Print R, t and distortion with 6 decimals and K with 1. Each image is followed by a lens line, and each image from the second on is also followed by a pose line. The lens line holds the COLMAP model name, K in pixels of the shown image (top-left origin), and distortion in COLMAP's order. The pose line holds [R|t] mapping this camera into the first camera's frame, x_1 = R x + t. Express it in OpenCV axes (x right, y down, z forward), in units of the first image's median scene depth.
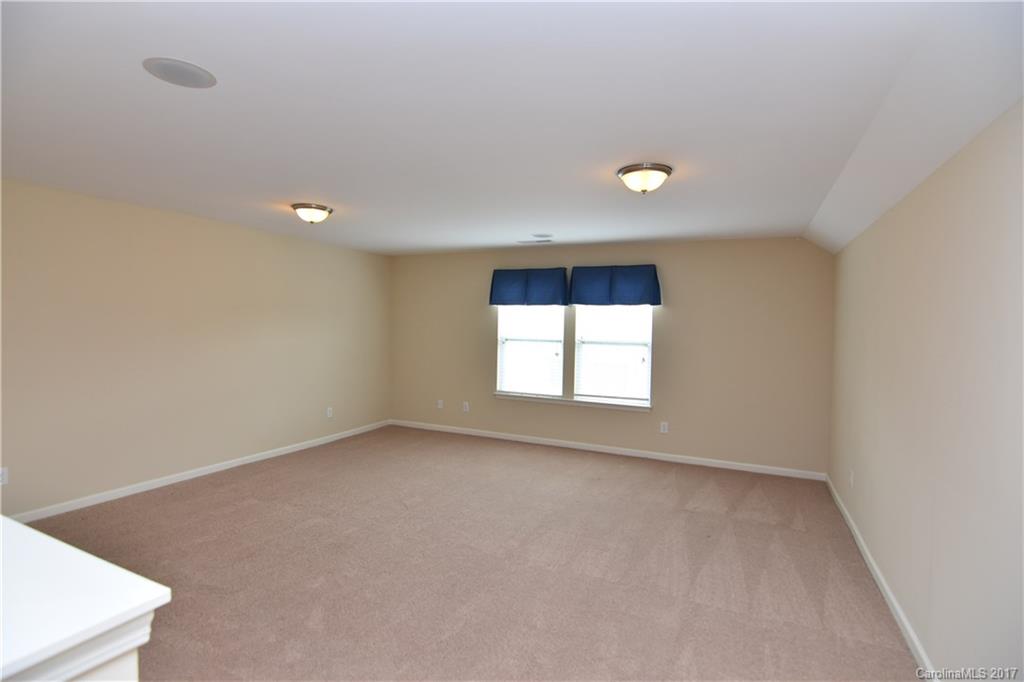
lens RADIAL K [[485.4, 0, 511.3], [0, 485.4, 339.6], [0, 0, 1]] dist [-0.015979, -0.004637]
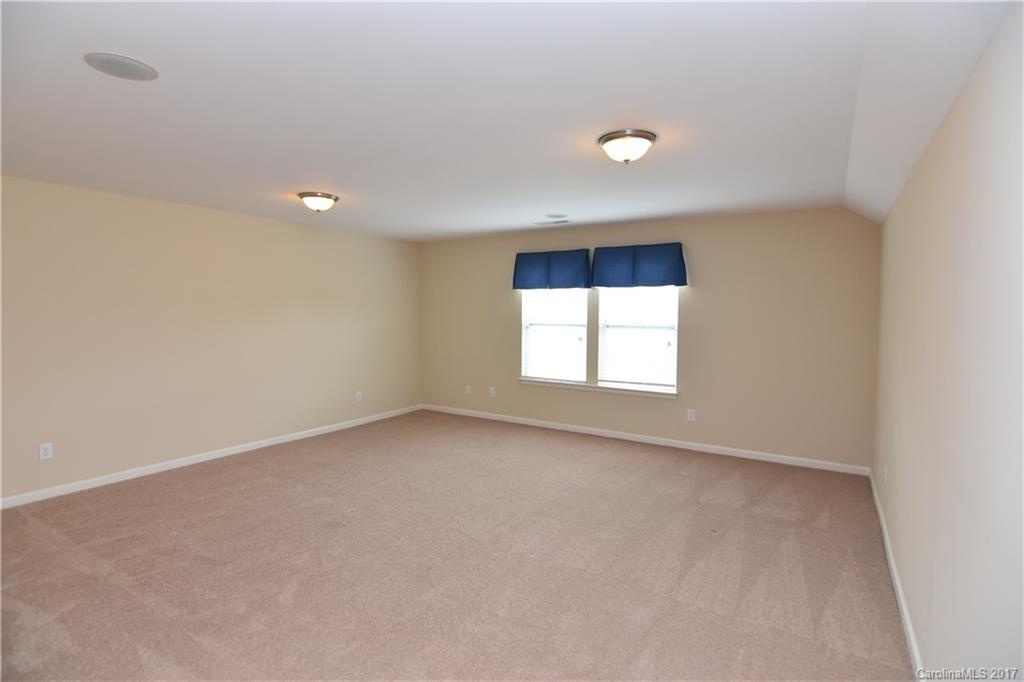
lens RADIAL K [[485.4, 0, 513.5], [0, 485.4, 339.2], [0, 0, 1]] dist [-0.015979, -0.004637]
pose [[0.992141, -0.006428, -0.124956, 0.134362], [0.009635, 0.999639, 0.025076, 0.008854], [0.124750, -0.026083, 0.991845, 0.032337]]
